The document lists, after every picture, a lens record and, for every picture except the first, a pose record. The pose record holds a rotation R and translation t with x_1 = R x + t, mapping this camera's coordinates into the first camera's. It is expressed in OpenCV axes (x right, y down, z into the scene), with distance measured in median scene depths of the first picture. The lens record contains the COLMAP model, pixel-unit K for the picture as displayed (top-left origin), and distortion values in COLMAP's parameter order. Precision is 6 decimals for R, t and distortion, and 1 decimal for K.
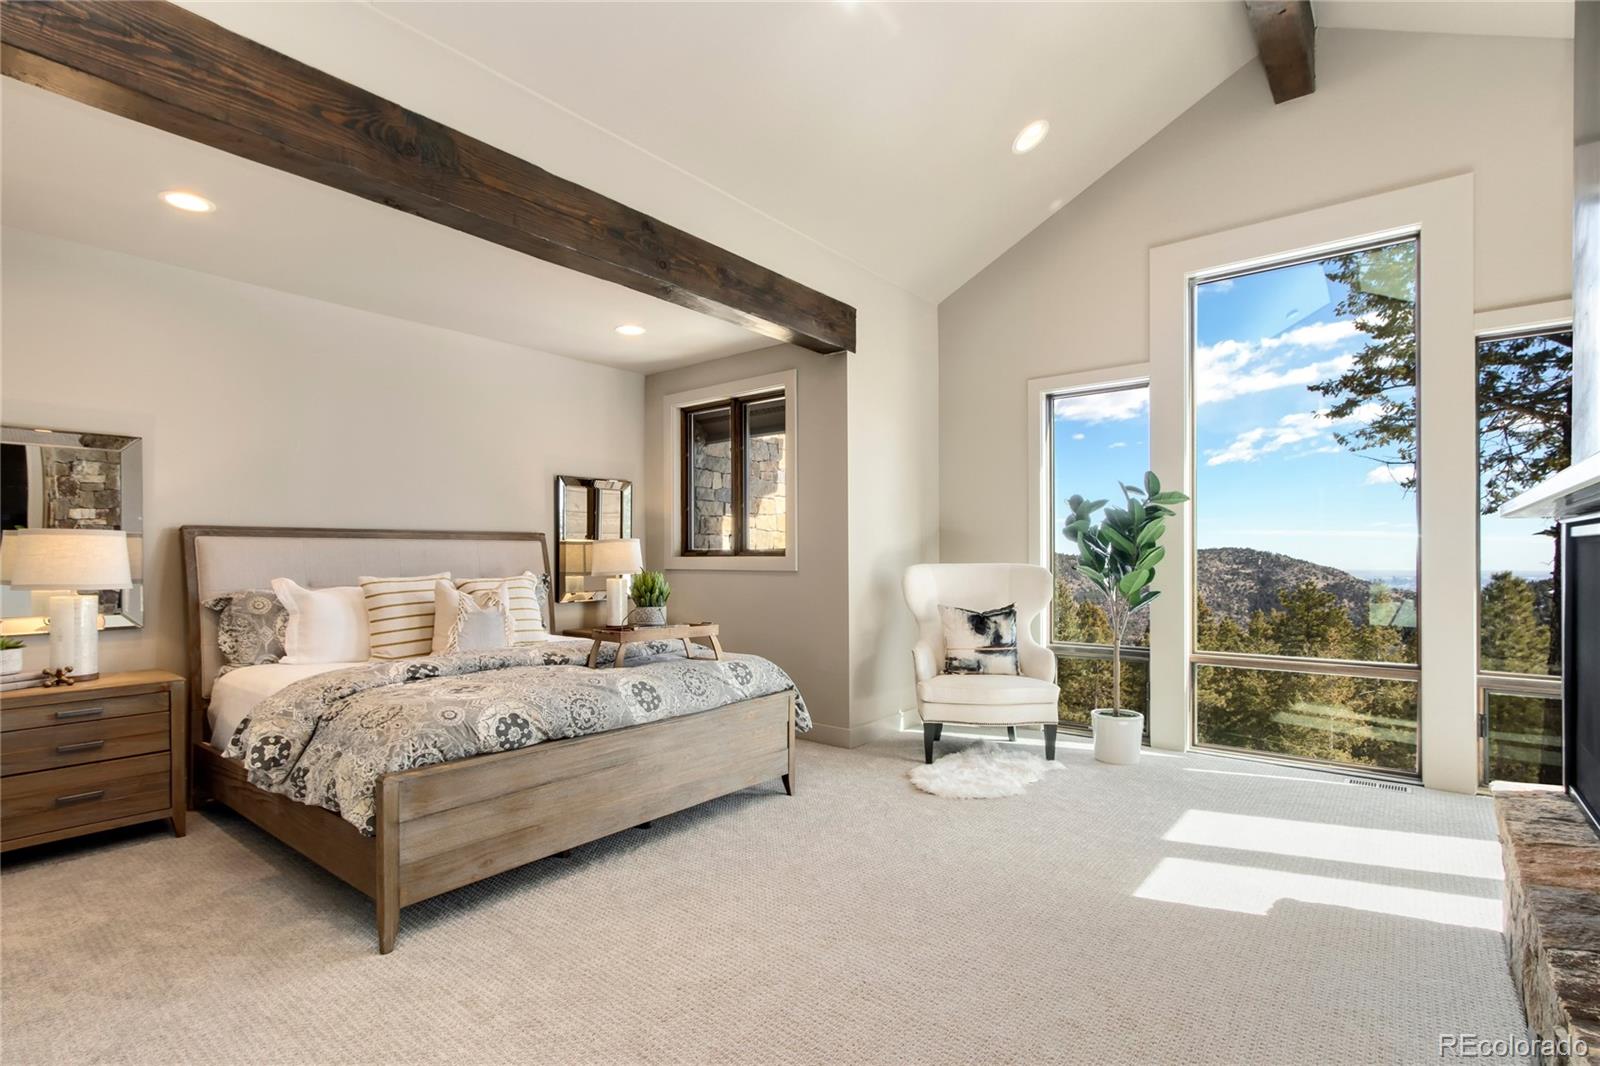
lens RADIAL K [[721.7, 0, 795.8], [0, 721.7, 560.7], [0, 0, 1]] dist [-0.011310, -0.000042]
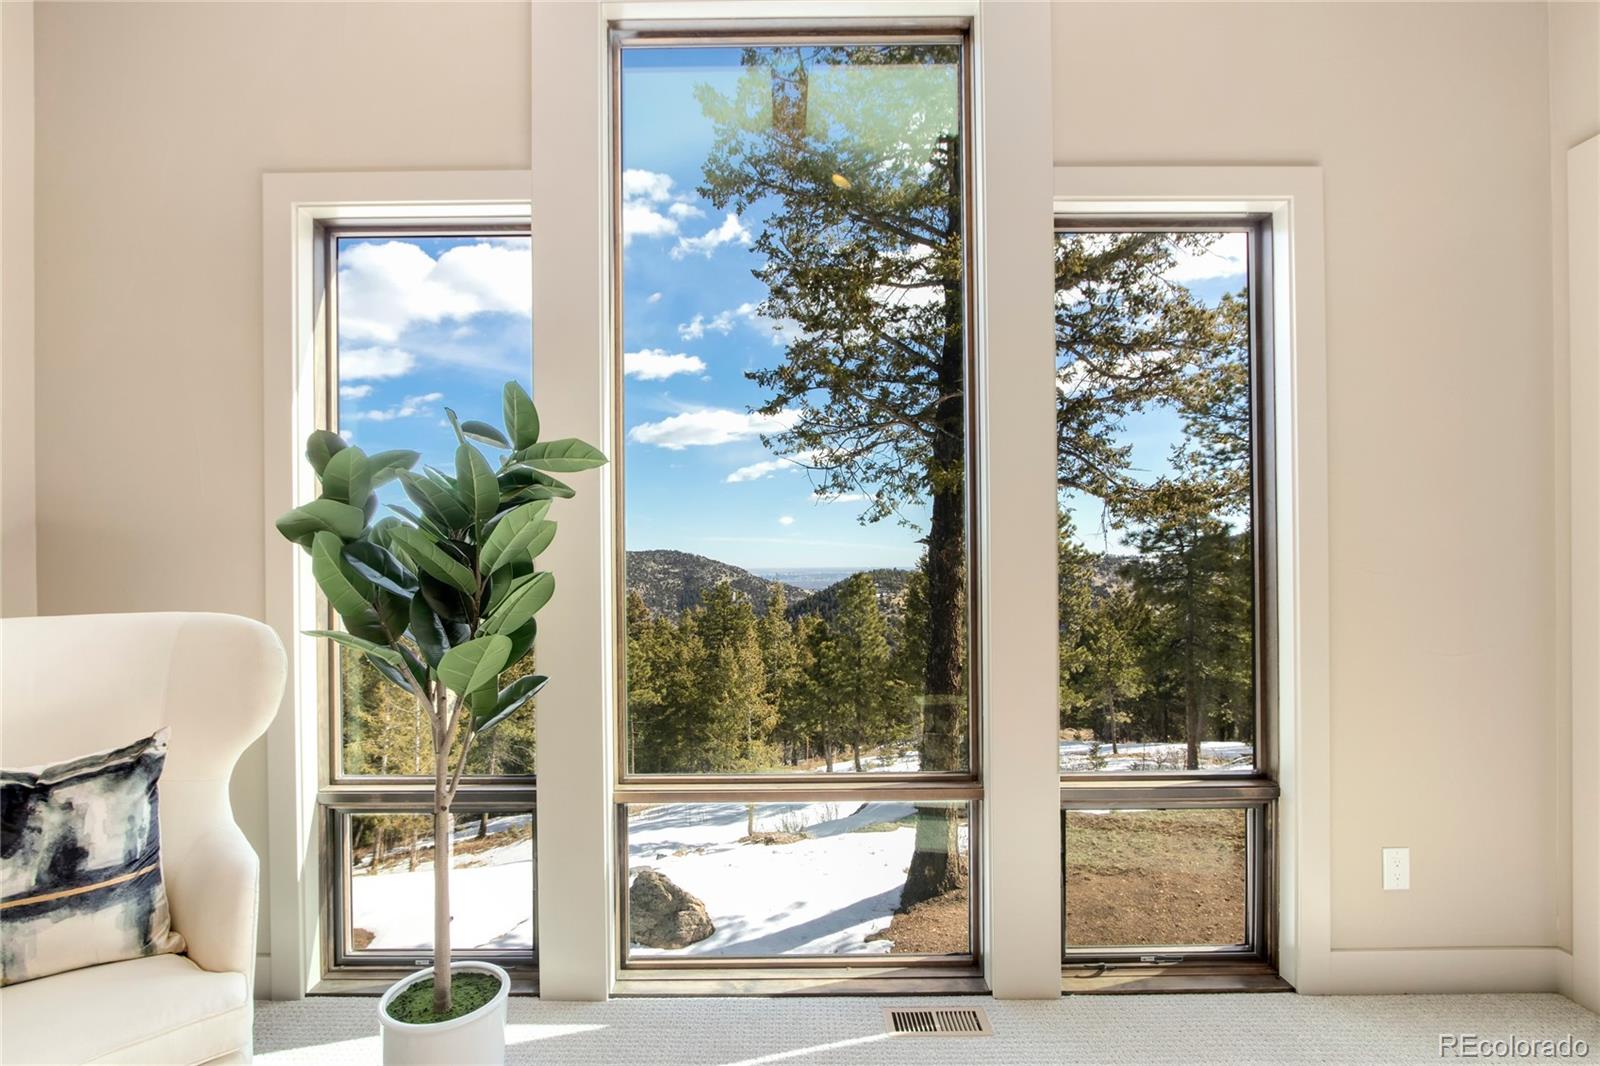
lens RADIAL K [[742.9, 0, 788.9], [0, 742.9, 547.3], [0, 0, 1]] dist [-0.004367, 0.007383]
pose [[0.756793, 0.003304, 0.653646, 0.300884], [0.010733, 0.999790, -0.017481, -0.022197], [-0.653566, 0.020245, 0.756599, 0.526295]]
